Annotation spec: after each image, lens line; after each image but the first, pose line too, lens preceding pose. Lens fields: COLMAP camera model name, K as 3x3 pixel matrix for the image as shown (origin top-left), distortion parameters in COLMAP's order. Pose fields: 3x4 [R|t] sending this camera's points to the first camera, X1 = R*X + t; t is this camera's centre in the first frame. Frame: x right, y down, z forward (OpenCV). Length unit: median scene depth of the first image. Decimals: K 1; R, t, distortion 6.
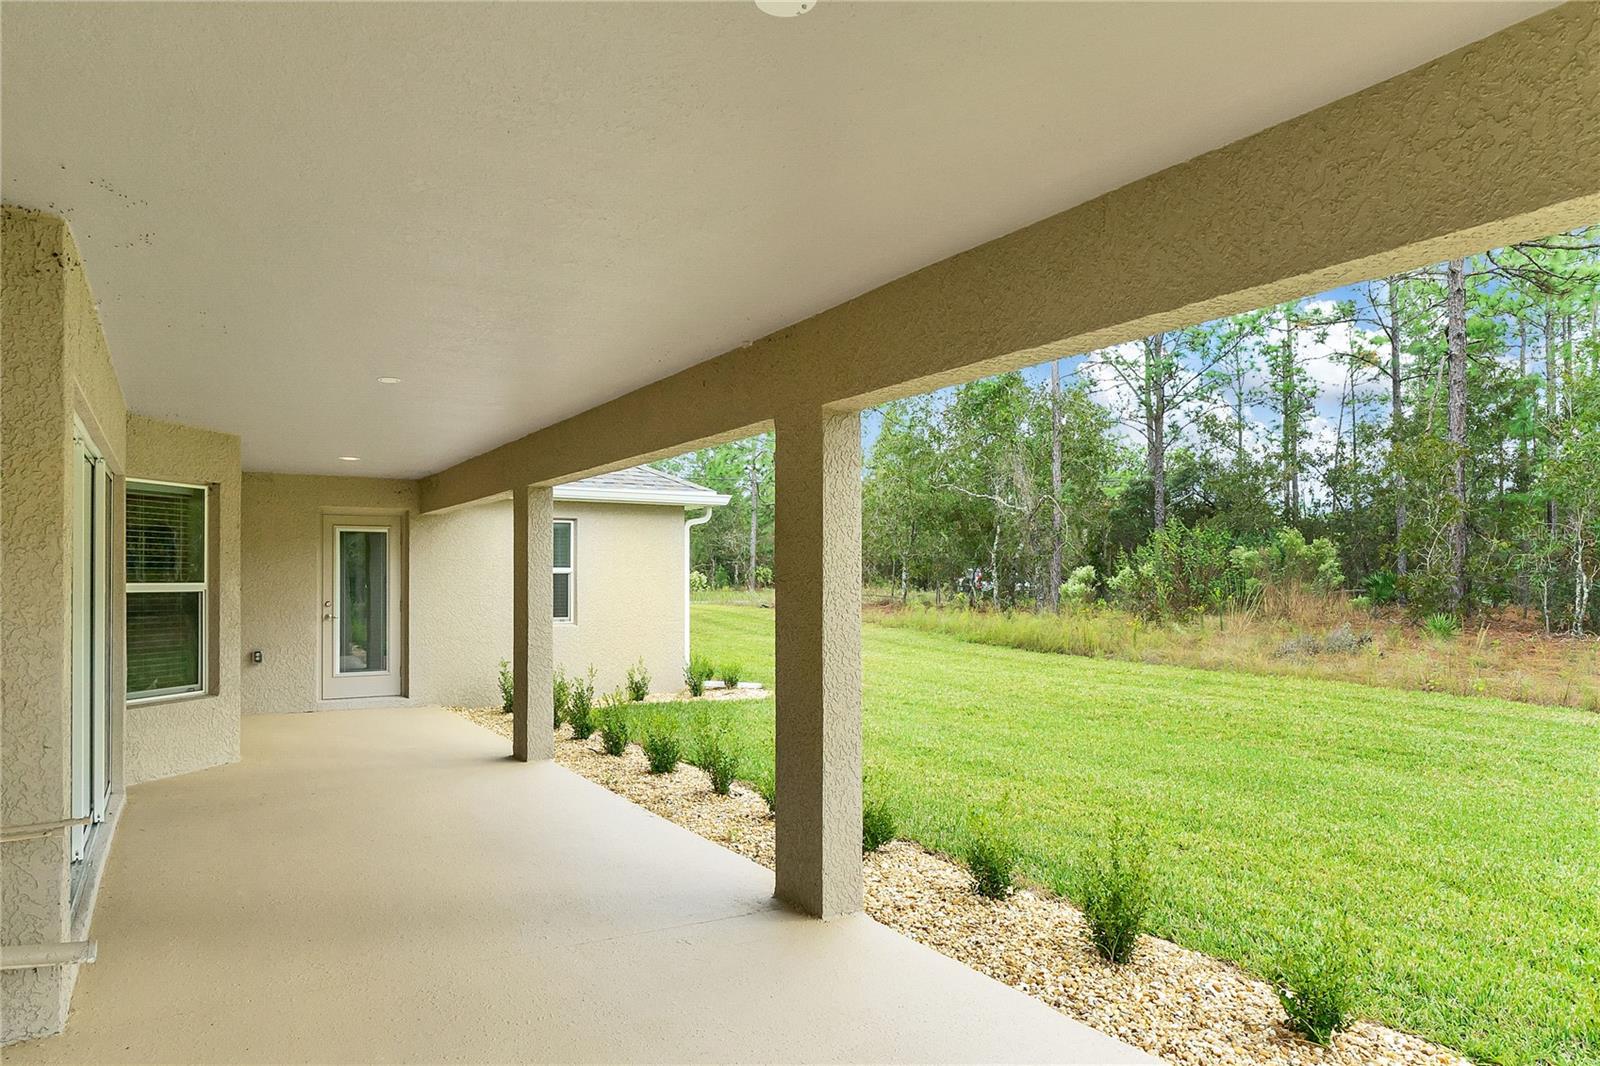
lens RADIAL K [[1041.4, 0, 818.1], [0, 1041.4, 576.0], [0, 0, 1]] dist [-0.006176, 0.001209]
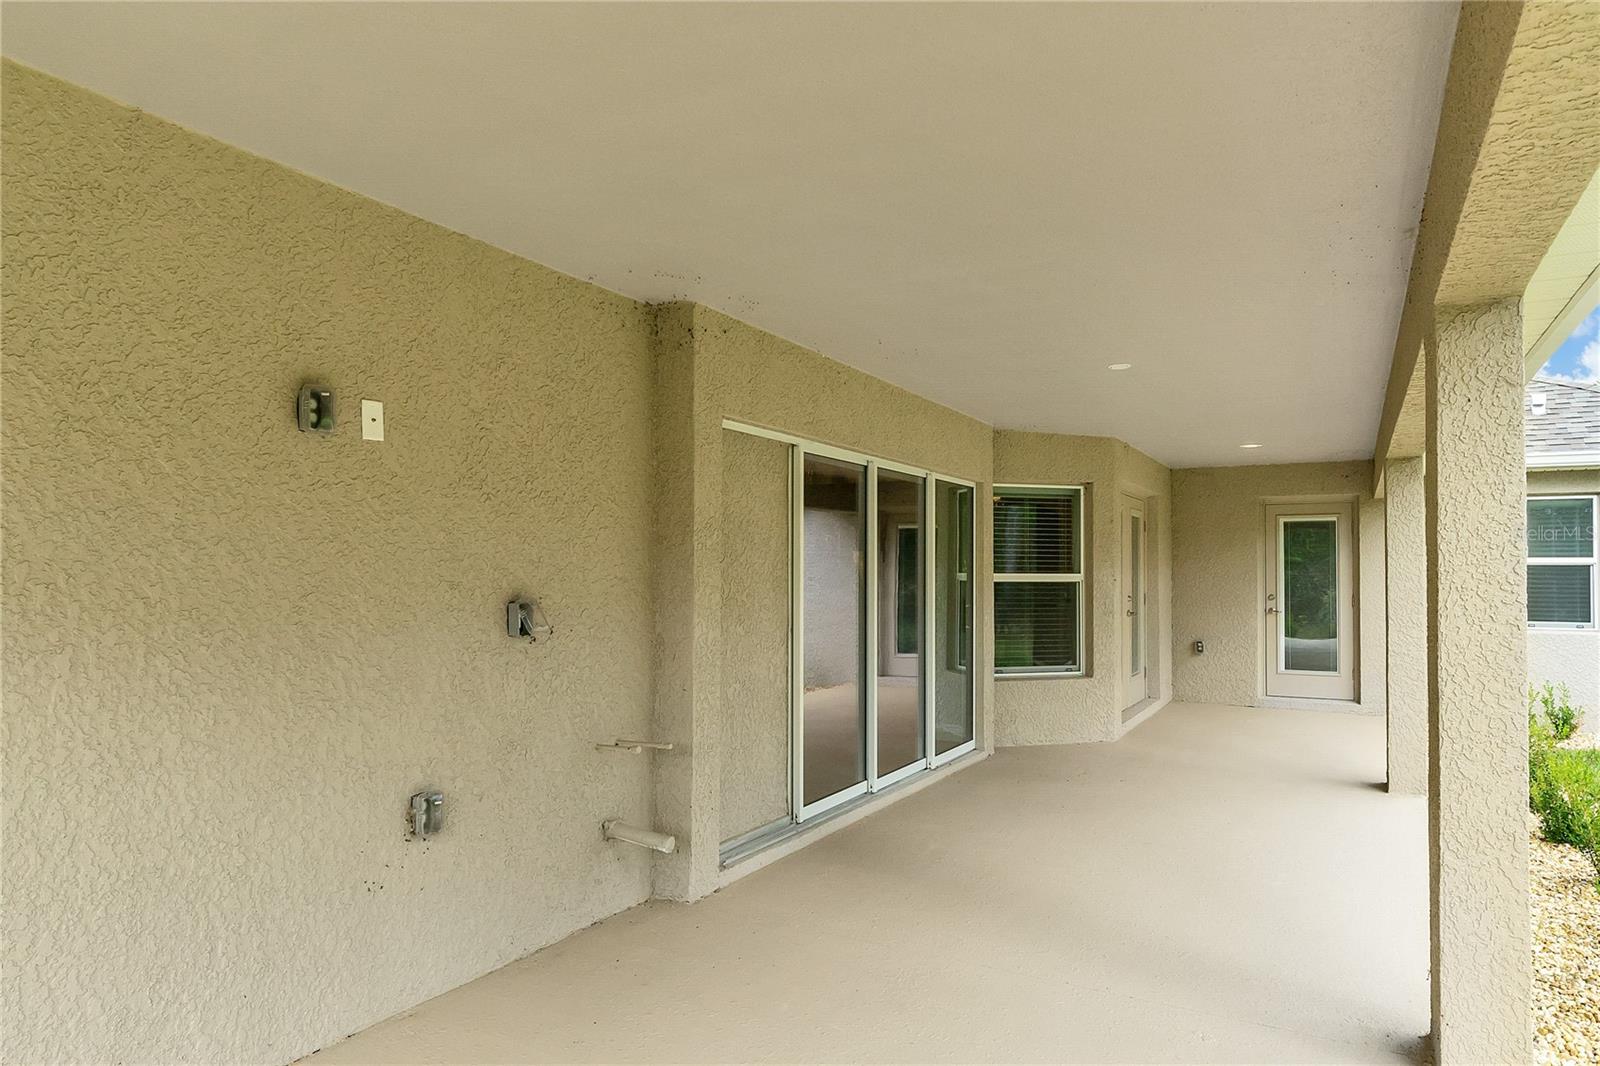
lens RADIAL K [[1041.4, 0, 792.5], [0, 1041.4, 545.3], [0, 0, 1]] dist [-0.006176, 0.001209]
pose [[0.483906, -0.020026, -0.874891, 0.213248], [-0.001206, 0.999722, -0.023550, 0.002658], [0.875119, 0.012451, 0.483748, 0.186041]]
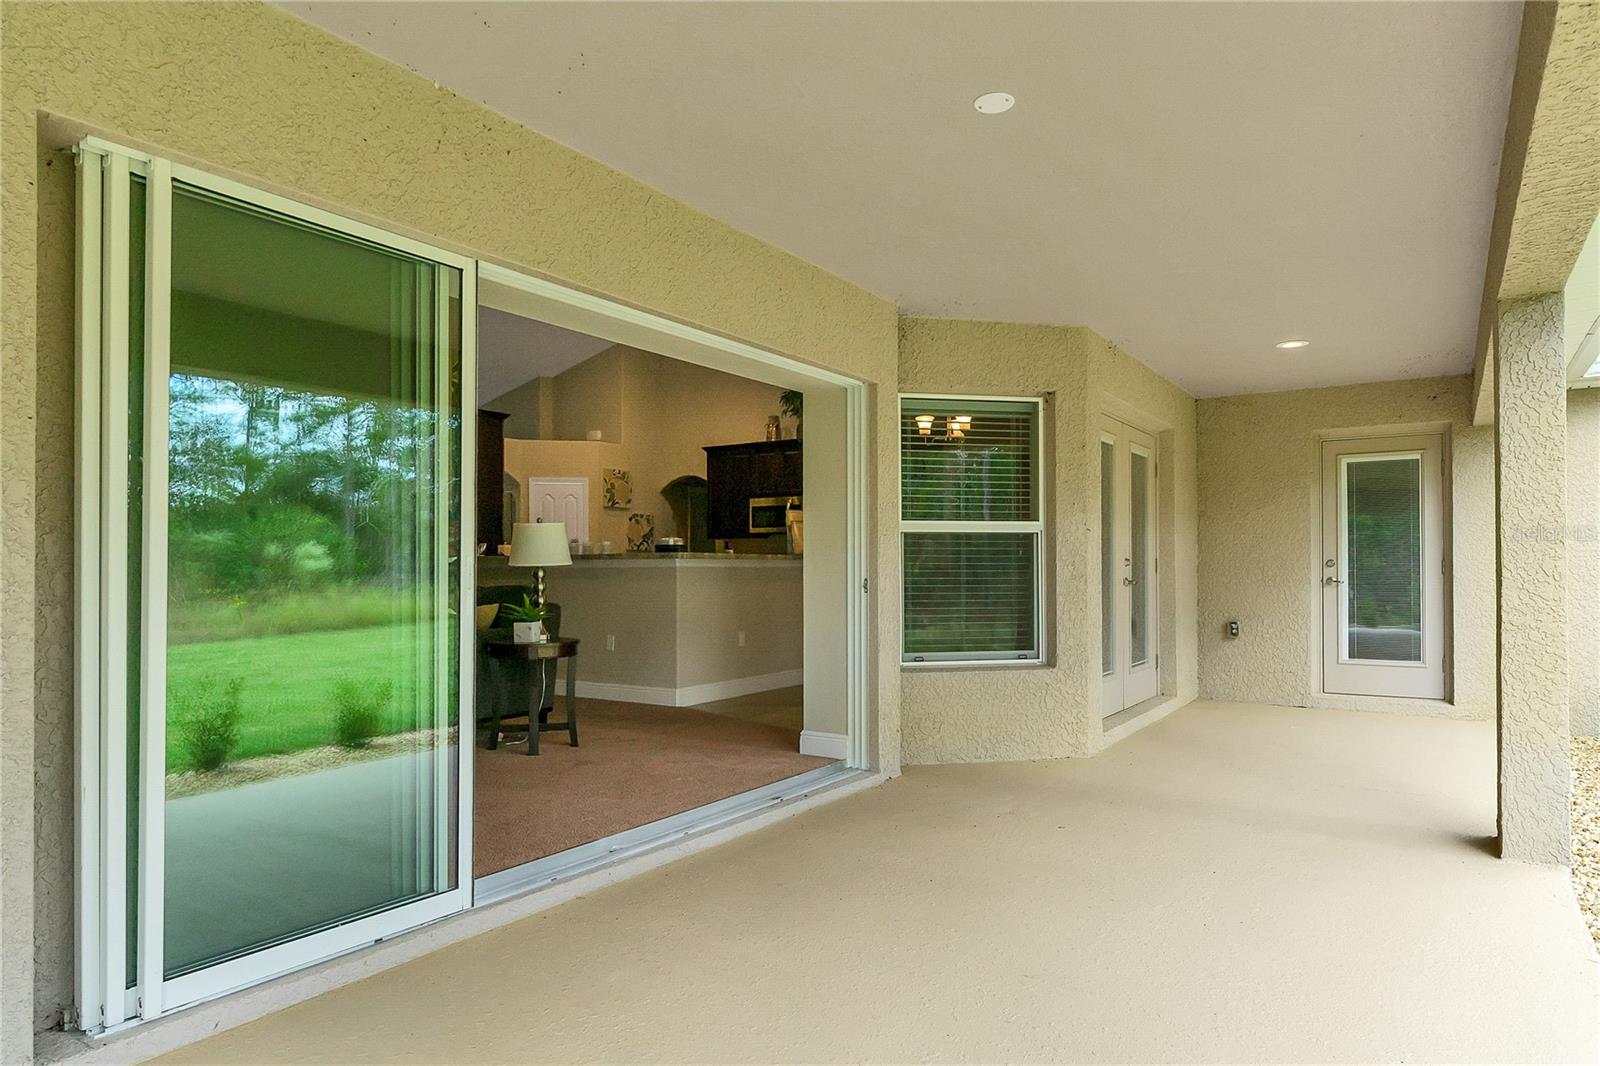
lens RADIAL K [[969.1, 0, 818.2], [0, 969.1, 563.2], [0, 0, 1]] dist [-0.006634, 0.002724]
pose [[0.410377, -0.009141, -0.911870, 0.004748], [0.005433, 0.999957, -0.007579, 0.039893], [0.911900, -0.001844, 0.410409, 0.515076]]
